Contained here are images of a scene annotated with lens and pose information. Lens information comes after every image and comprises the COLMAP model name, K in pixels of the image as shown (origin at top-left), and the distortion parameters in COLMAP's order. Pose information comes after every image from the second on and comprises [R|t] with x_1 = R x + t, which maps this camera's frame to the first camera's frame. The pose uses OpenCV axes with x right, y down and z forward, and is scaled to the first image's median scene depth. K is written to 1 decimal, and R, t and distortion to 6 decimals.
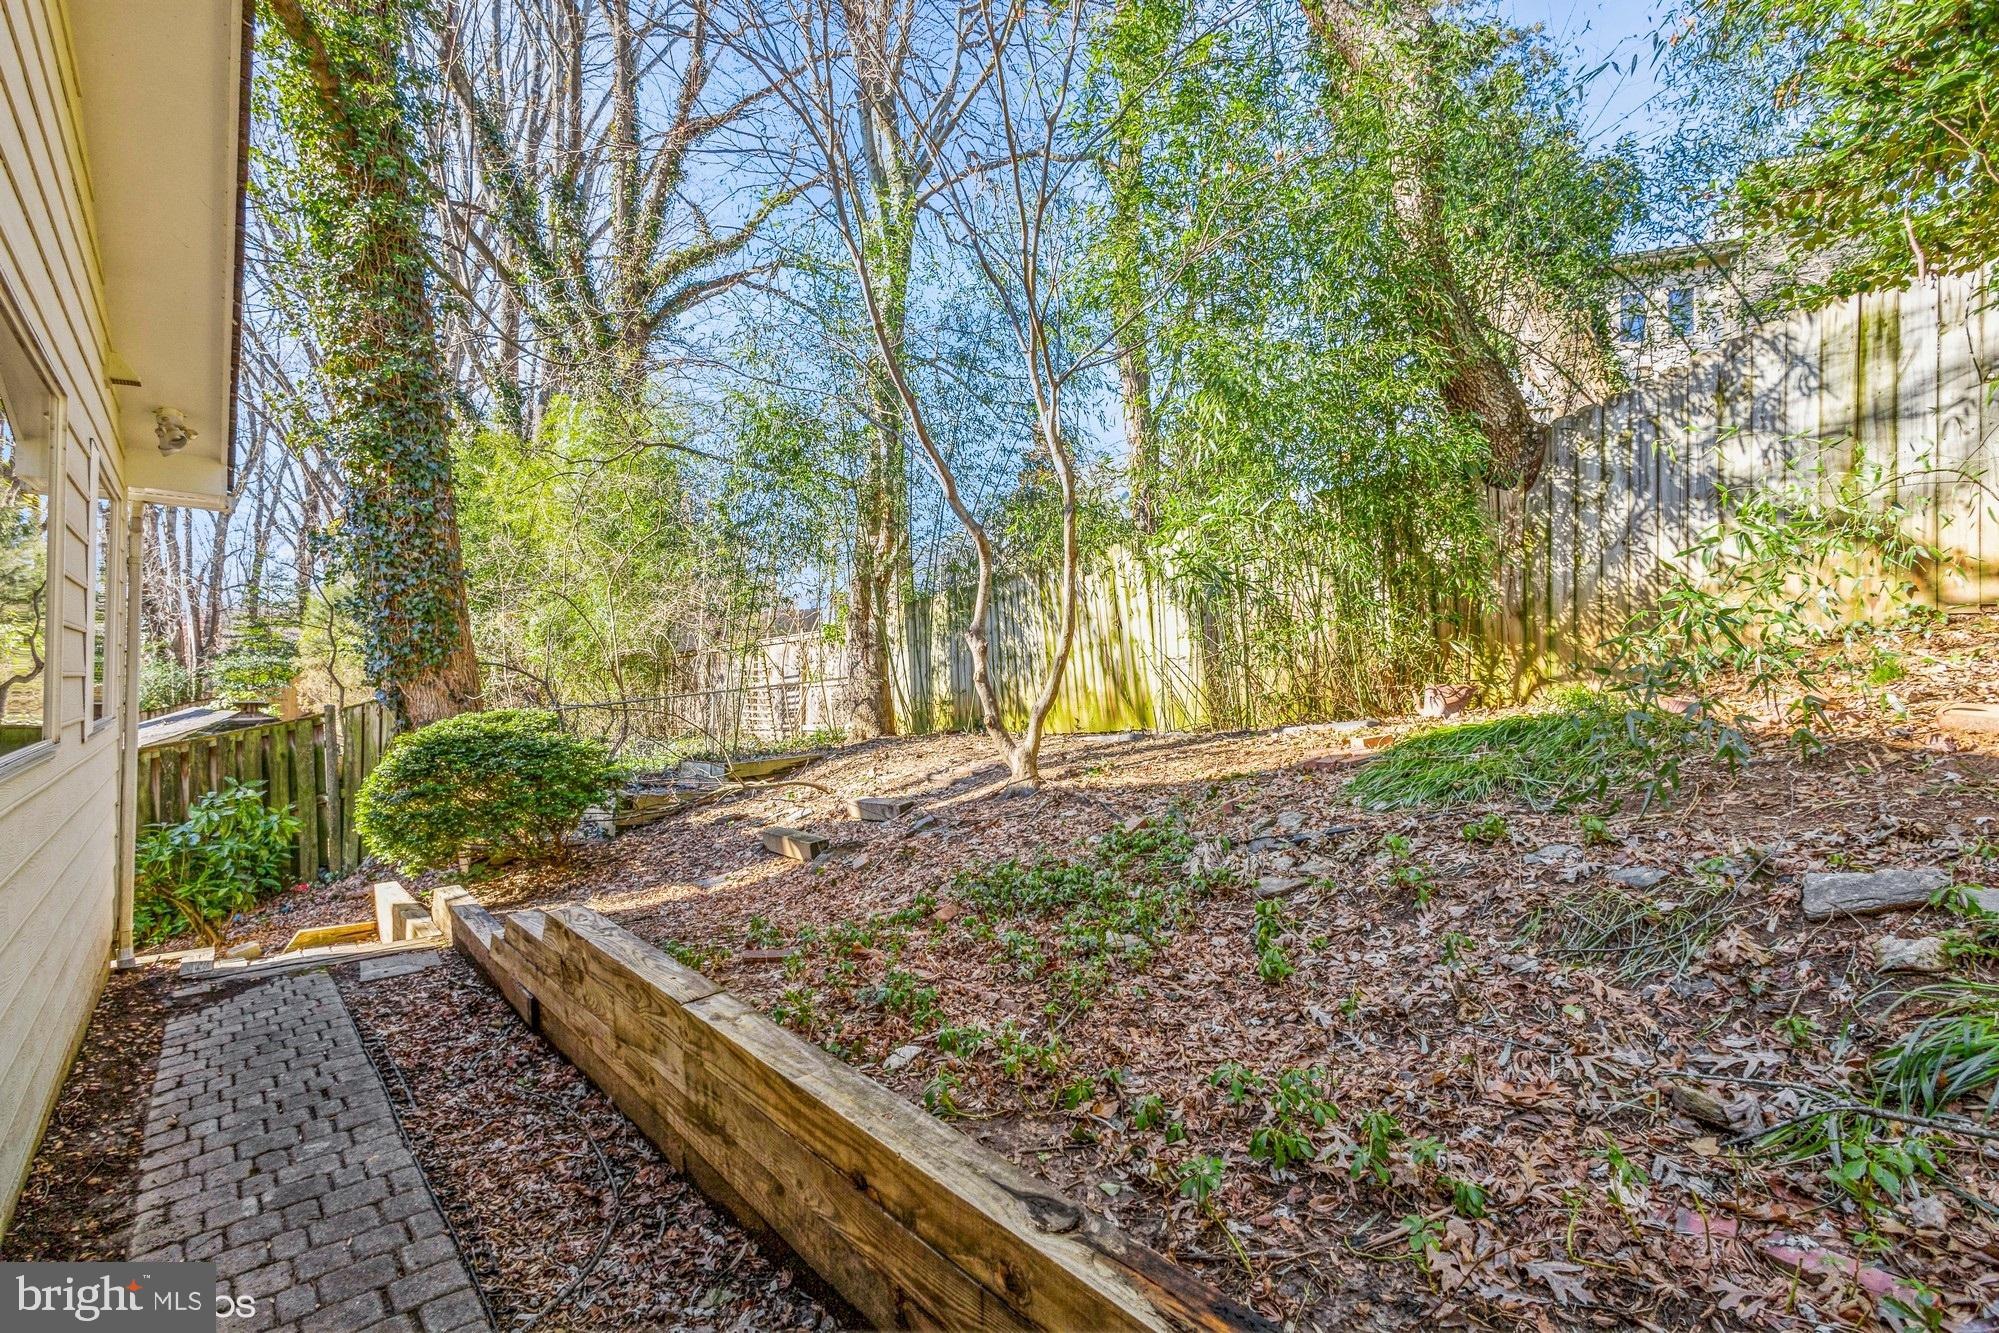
lens RADIAL K [[942.7, 0, 1020.8], [0, 942.7, 668.8], [0, 0, 1]] dist [0.013670, -0.004199]
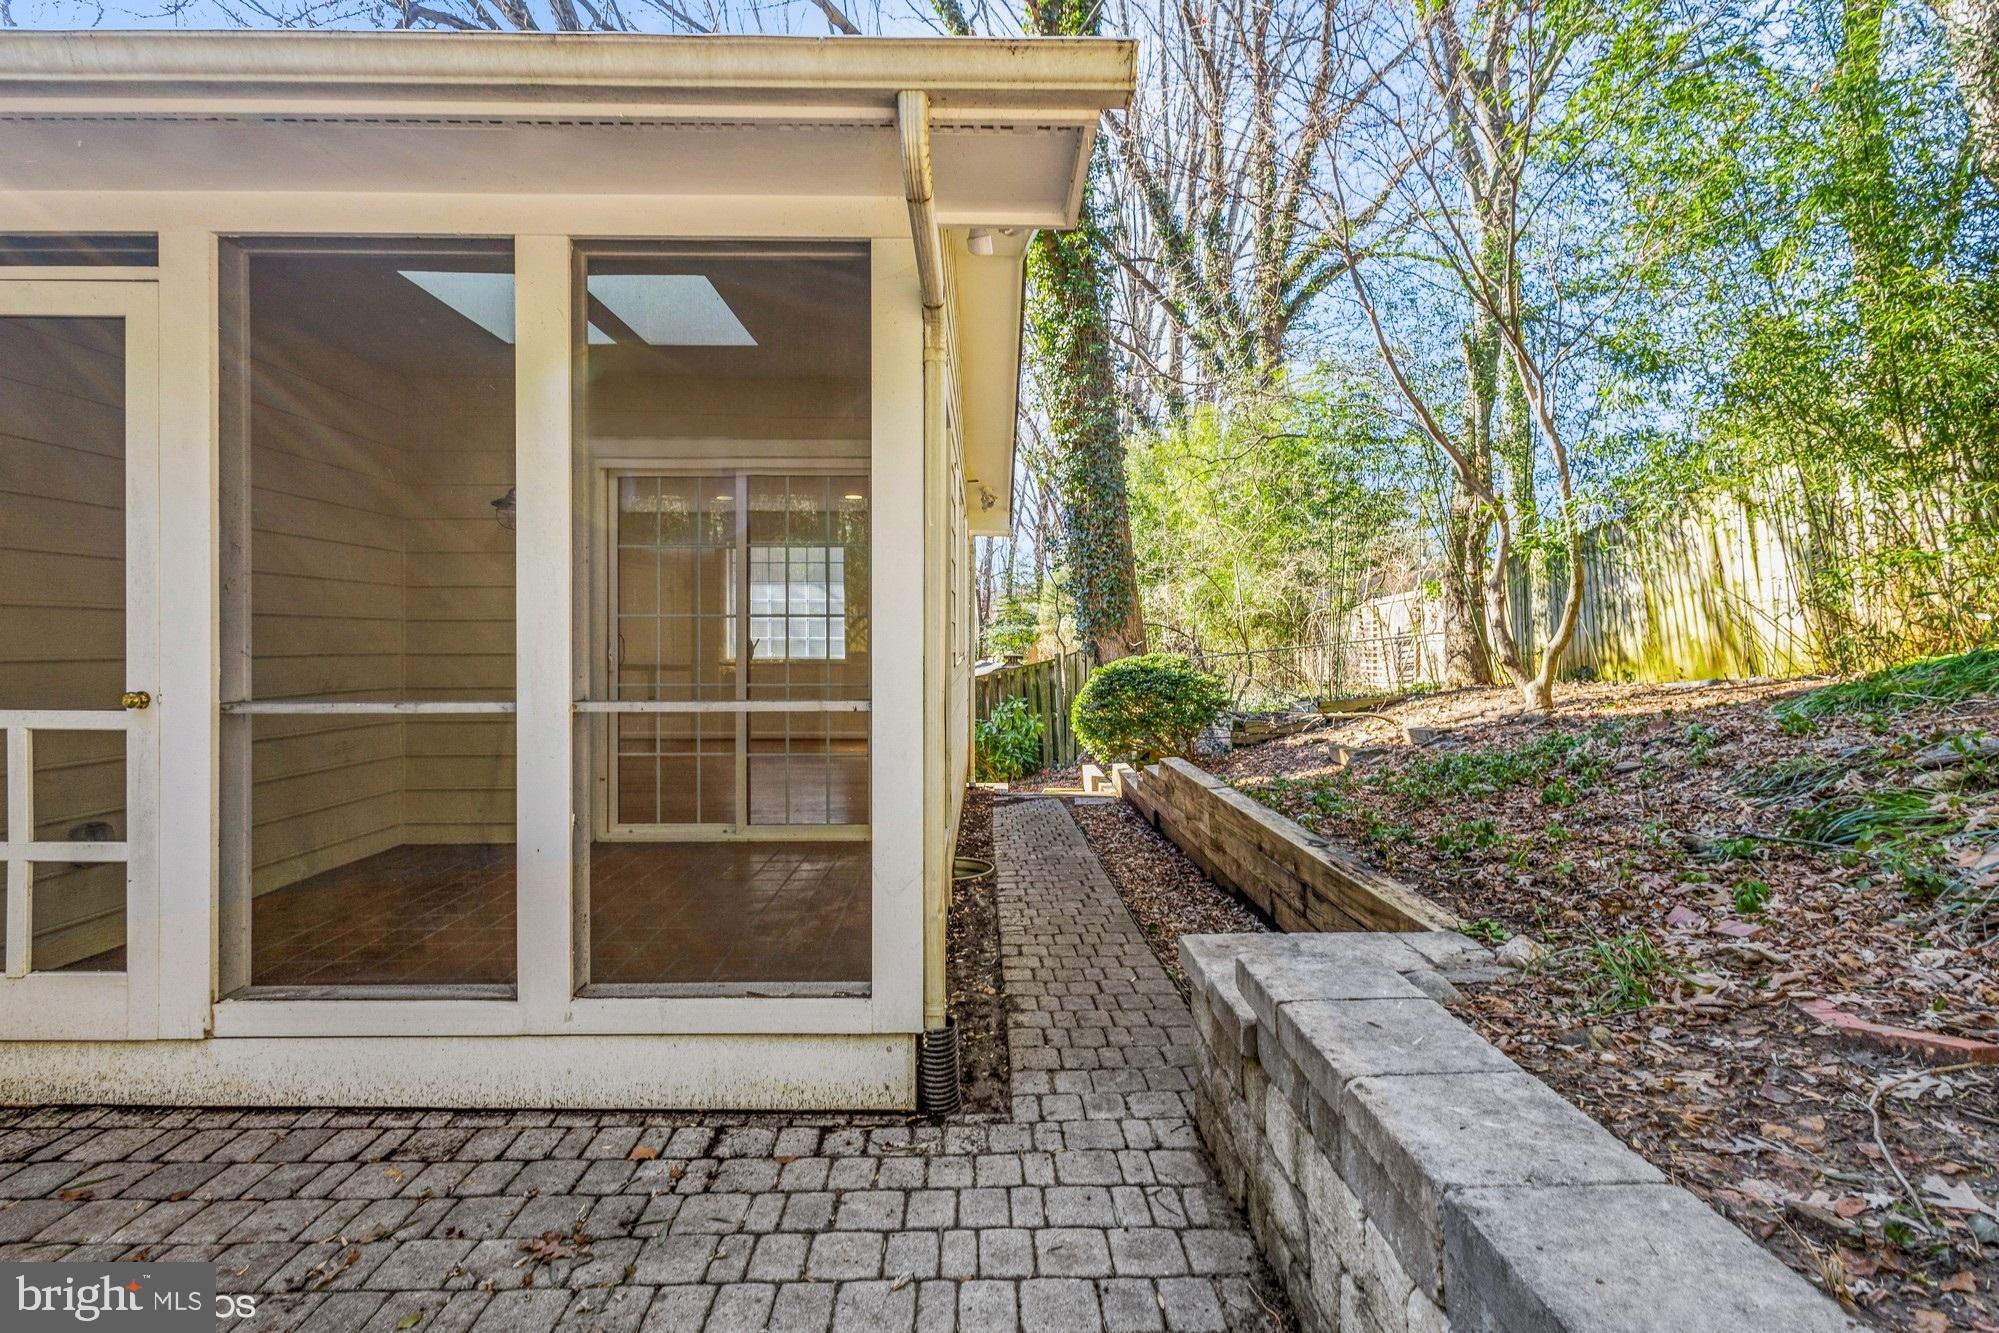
lens RADIAL K [[942.7, 0, 966.0], [0, 942.7, 636.7], [0, 0, 1]] dist [0.013670, -0.004199]
pose [[0.748051, -0.011653, -0.663539, 0.154363], [0.015565, 0.999879, -0.000013, 0.009610], [0.663459, -0.010318, 0.748141, -0.213734]]
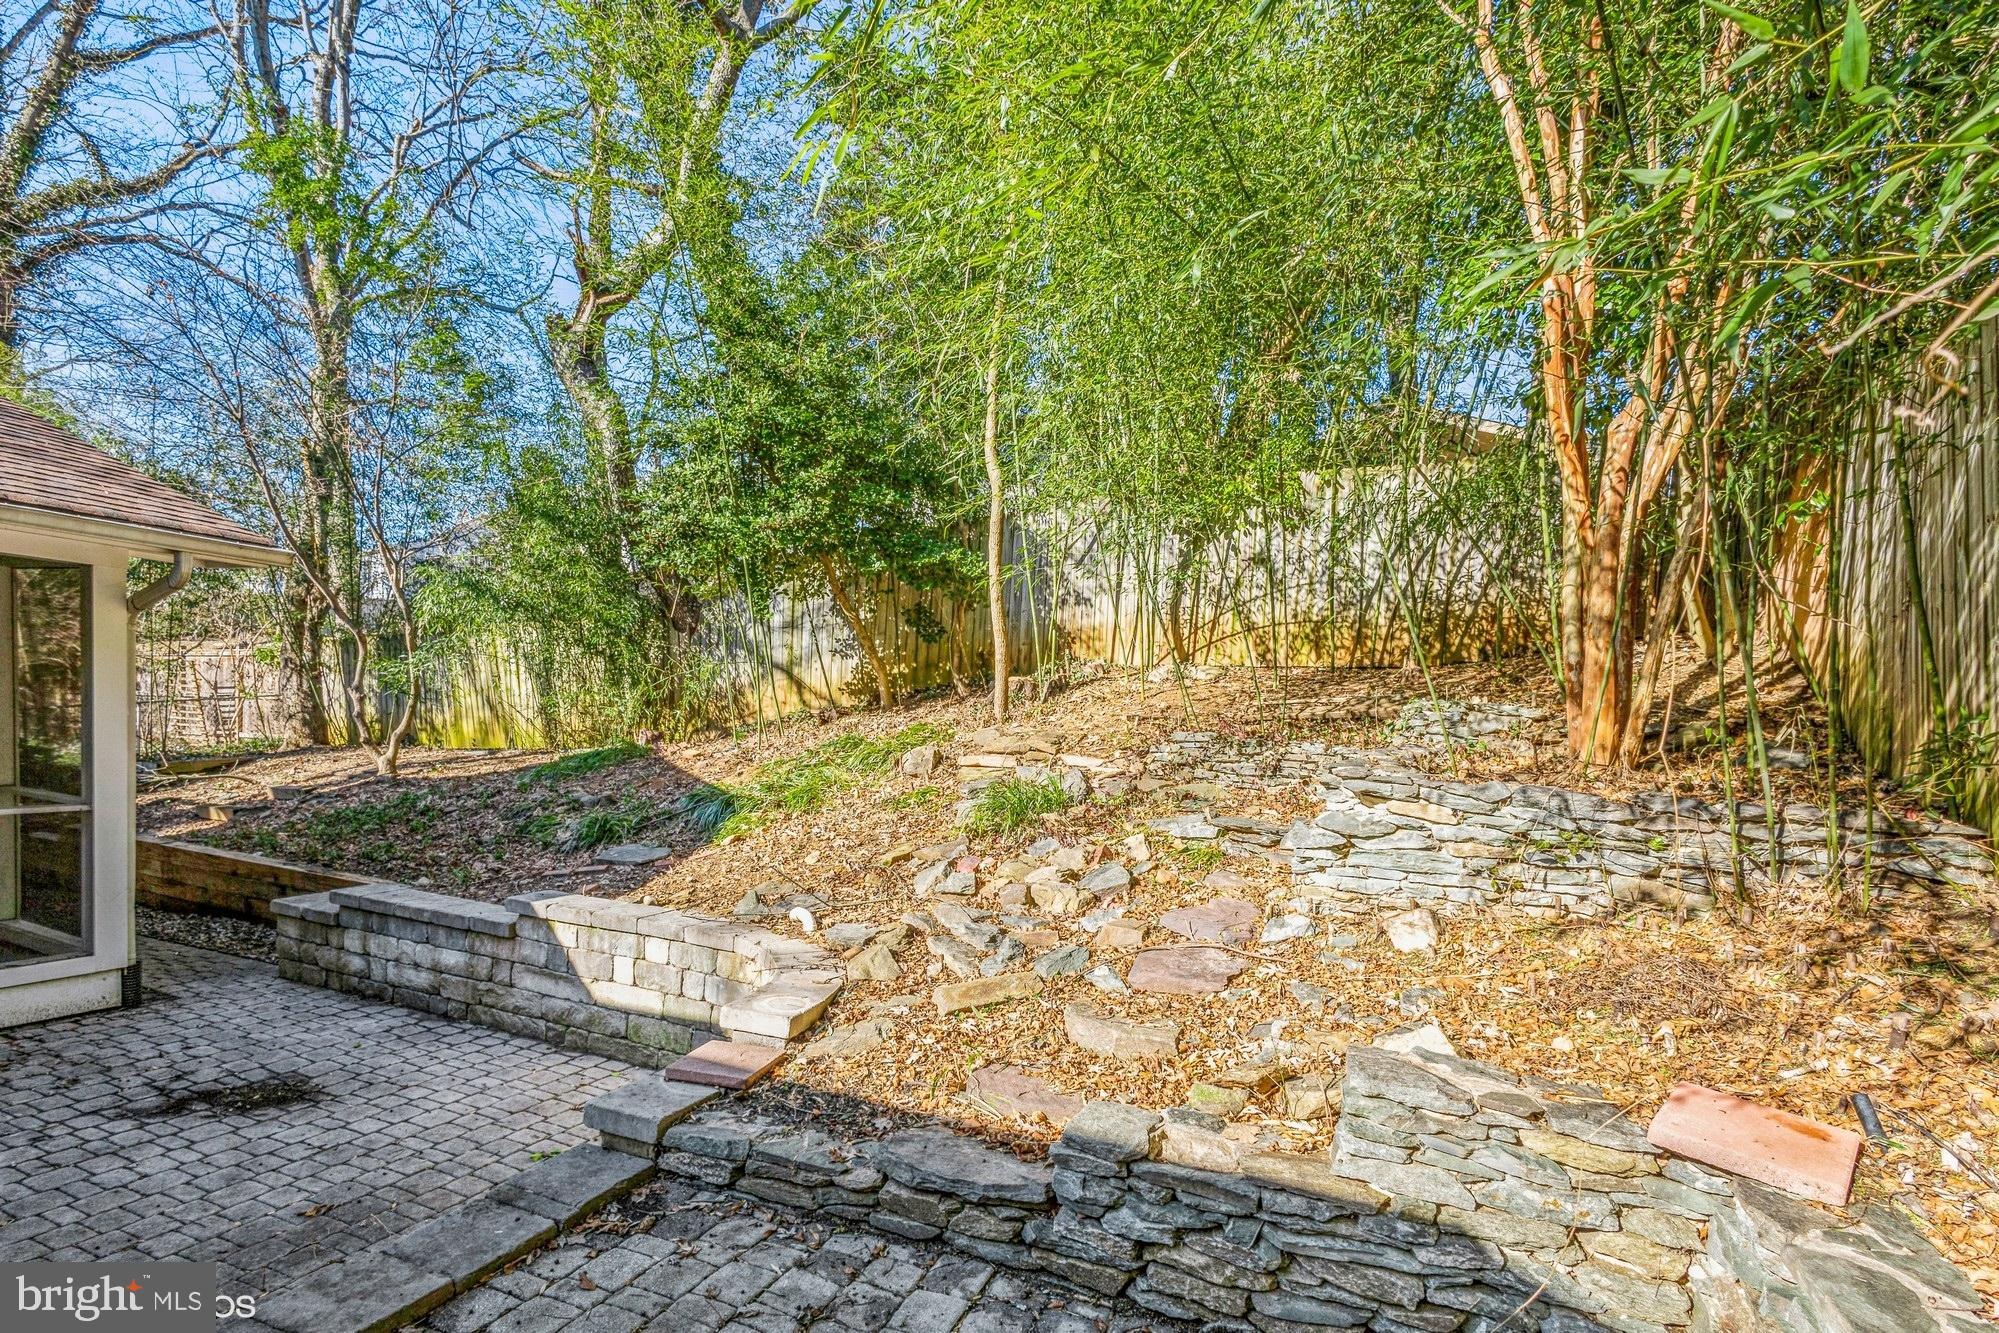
lens RADIAL K [[942.7, 0, 1028.7], [0, 942.7, 789.0], [0, 0, 1]] dist [0.013670, -0.004199]
pose [[0.897862, 0.018554, 0.439886, 0.184371], [-0.064403, 0.993899, 0.089533, -0.054678], [-0.435541, -0.108718, 0.893580, -0.675078]]
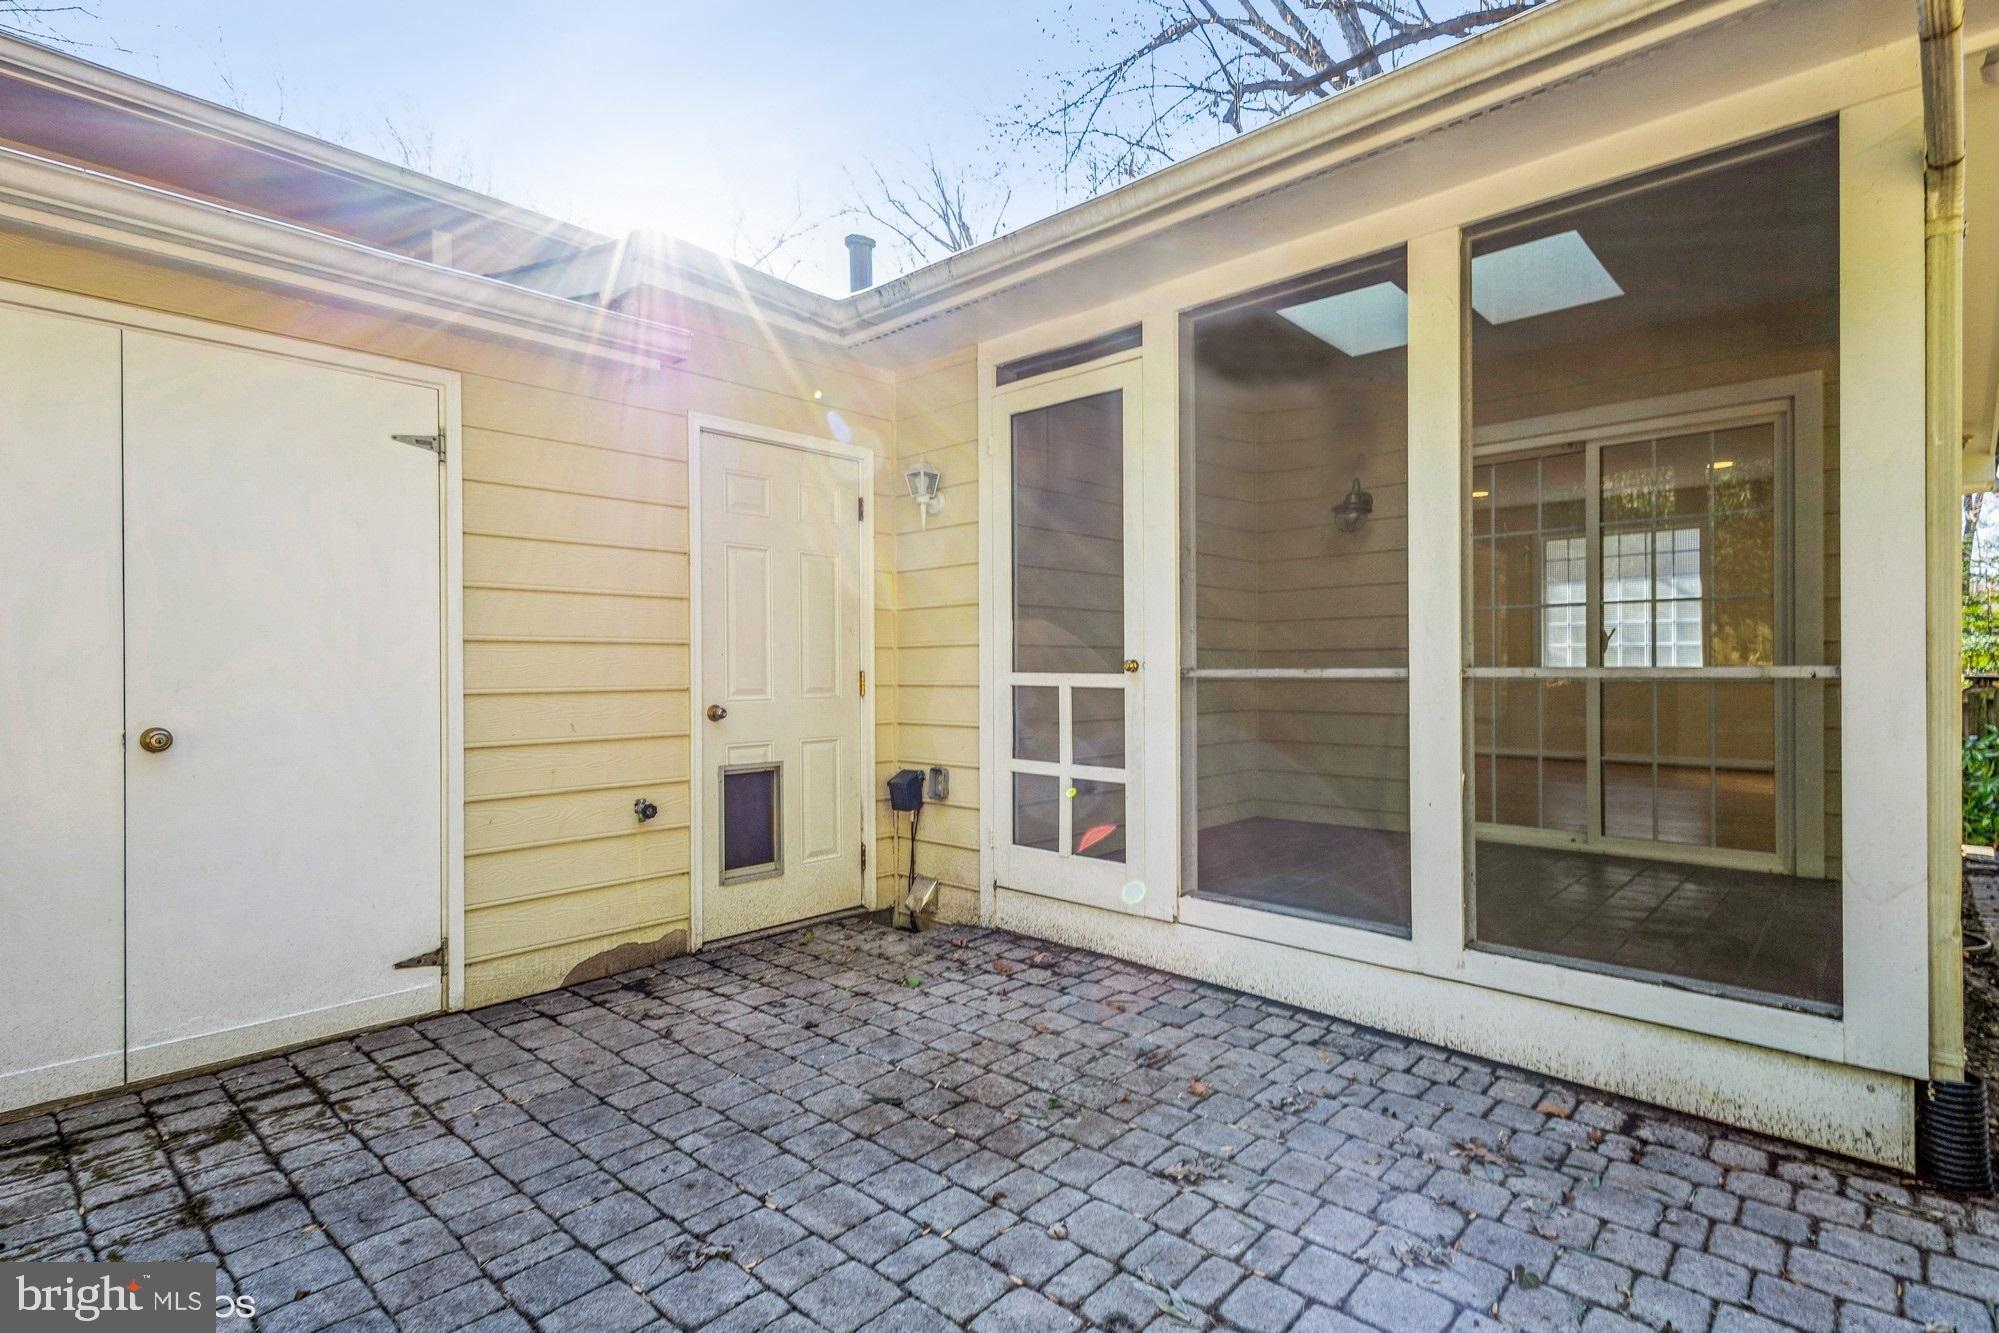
lens RADIAL K [[942.7, 0, 1028.0], [0, 942.7, 653.6], [0, 0, 1]] dist [0.013670, -0.004199]
pose [[0.096238, -0.009118, -0.995317, 0.161935], [0.026297, 0.999632, -0.006615, 0.019722], [0.995011, -0.025538, 0.096443, -0.241667]]
